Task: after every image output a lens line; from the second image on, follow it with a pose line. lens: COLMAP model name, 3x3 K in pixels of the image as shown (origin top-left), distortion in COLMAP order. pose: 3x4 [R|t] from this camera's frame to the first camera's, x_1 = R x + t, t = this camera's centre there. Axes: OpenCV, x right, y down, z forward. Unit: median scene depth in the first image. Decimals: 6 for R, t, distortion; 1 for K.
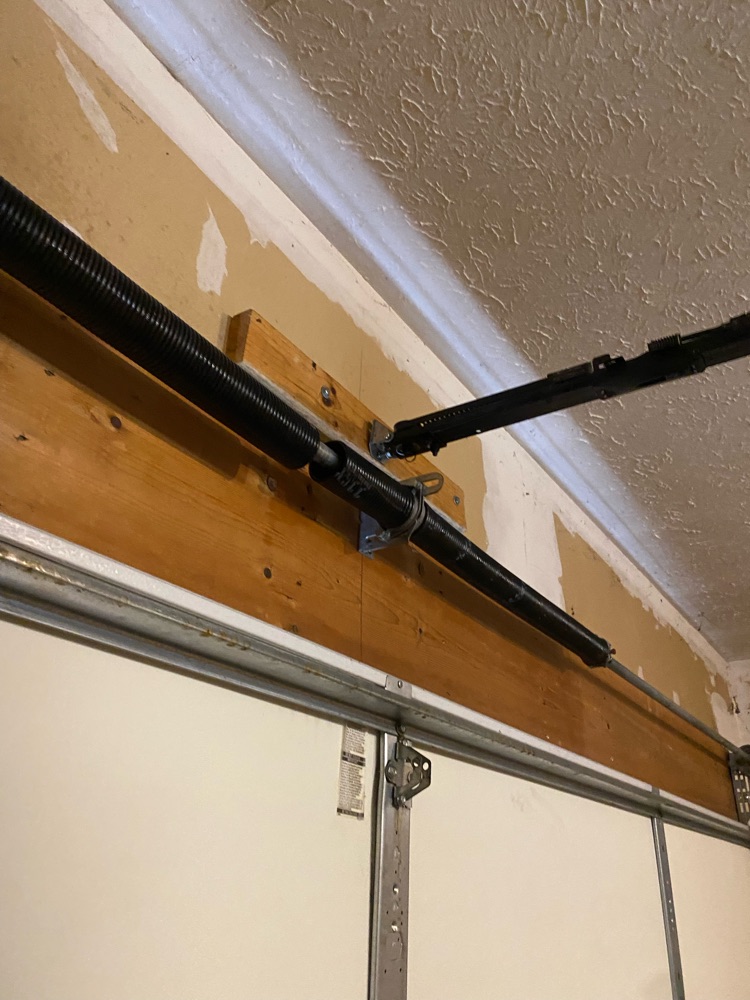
lens RADIAL K [[761.6, 0, 367.5], [0, 761.6, 489.8], [0, 0, 1]] dist [0.026144, -0.043293]
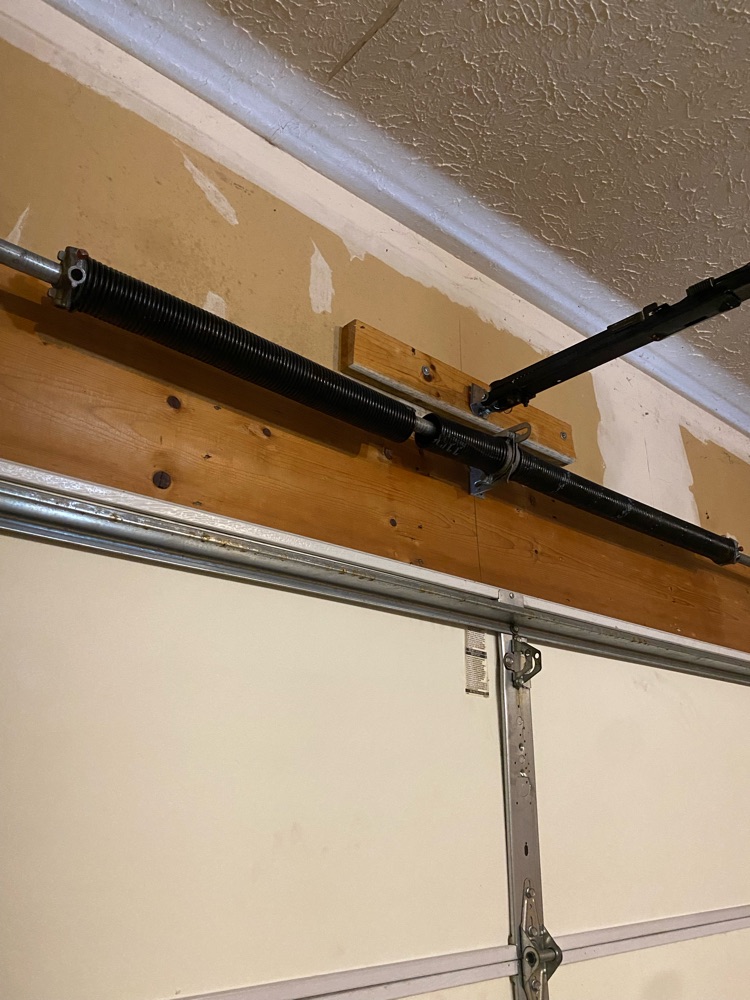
lens RADIAL K [[761.6, 0, 371.4], [0, 761.6, 489.9], [0, 0, 1]] dist [0.026144, -0.043293]
pose [[0.964664, -0.125918, -0.231448, 0.130528], [0.146287, 0.986546, 0.072991, -0.043919], [0.219144, -0.104270, 0.970105, -0.256837]]
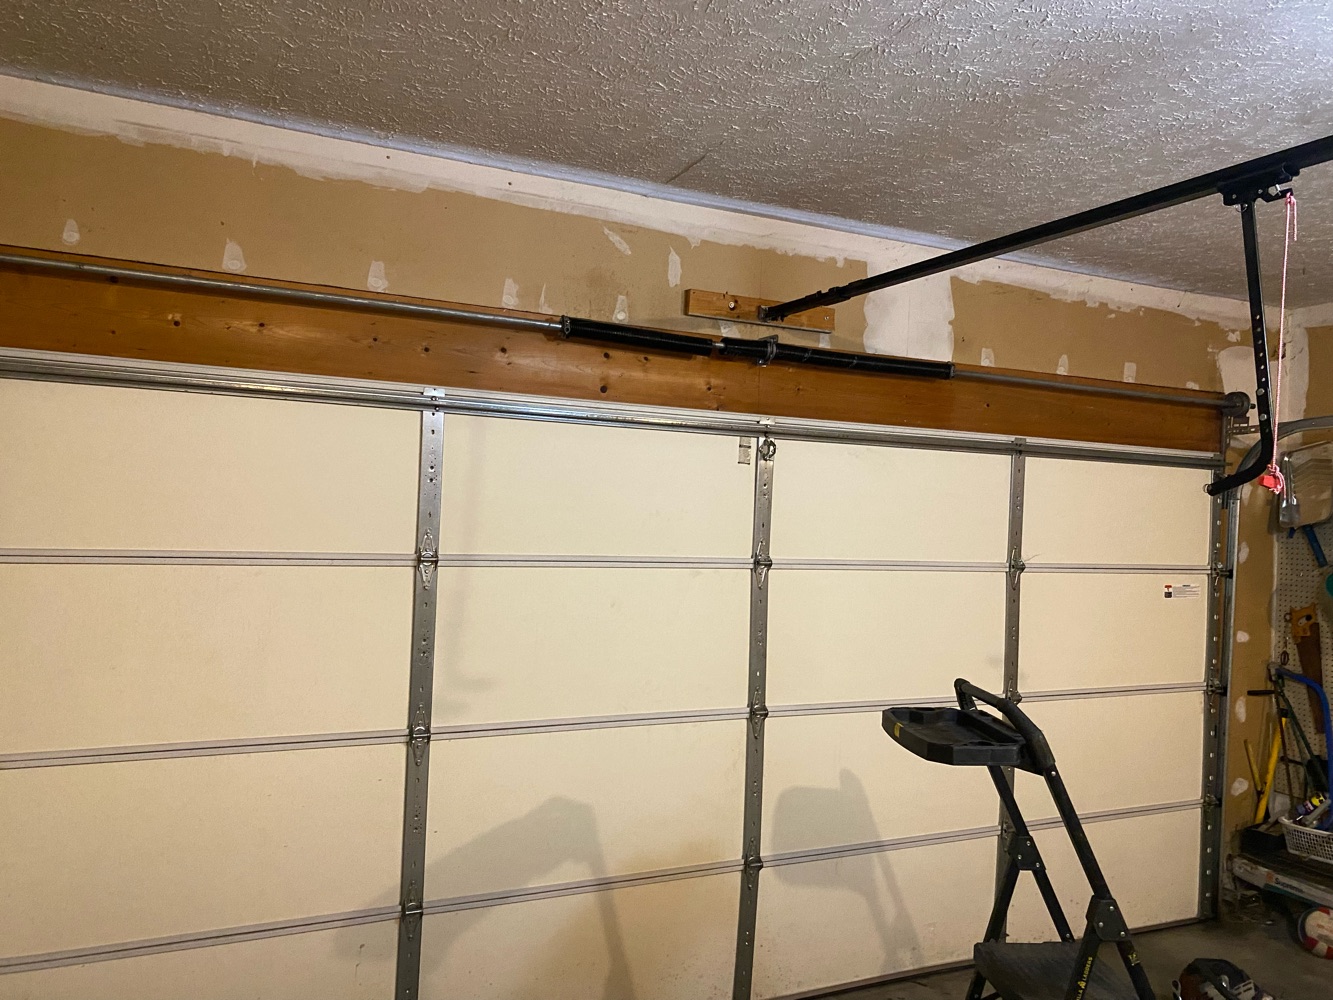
lens RADIAL K [[914.4, 0, 665.9], [0, 914.4, 508.3], [0, 0, 1]] dist [0.007364, 0.000180]
pose [[0.858083, 0.004495, -0.513491, 1.382718], [0.228573, 0.892094, 0.389772, -0.801368], [0.459835, -0.451827, 0.764463, -1.776771]]
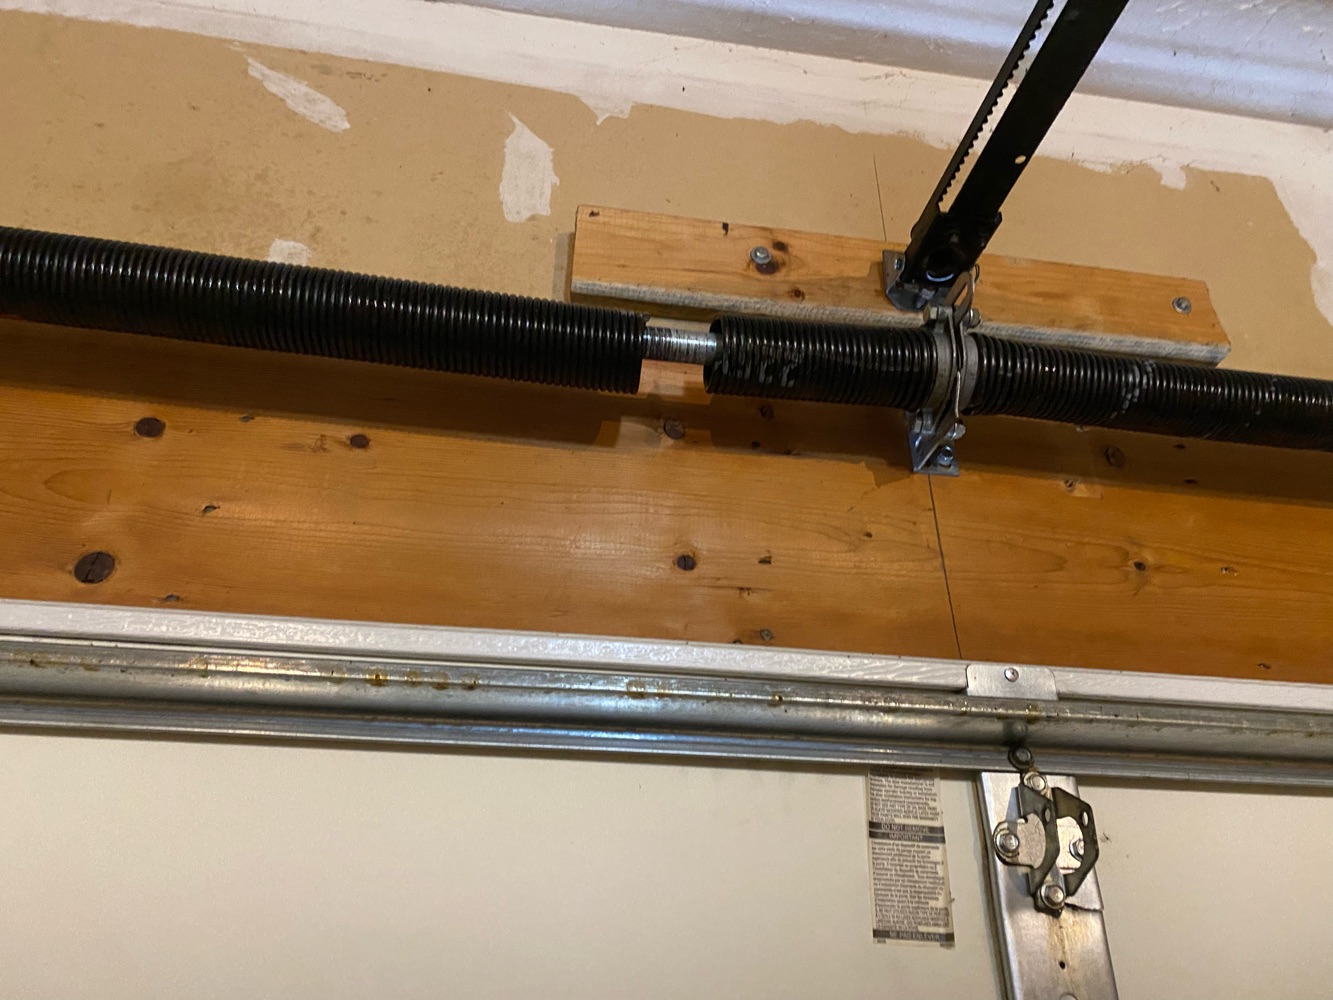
lens RADIAL K [[1015.2, 0, 661.4], [0, 1015.2, 500.2], [0, 0, 1]] dist [0.026144, -0.043293]
pose [[0.687911, -0.389820, -0.612224, 0.337695], [0.354711, 0.916492, -0.184994, 0.187607], [0.633213, -0.089903, 0.768738, 0.331619]]
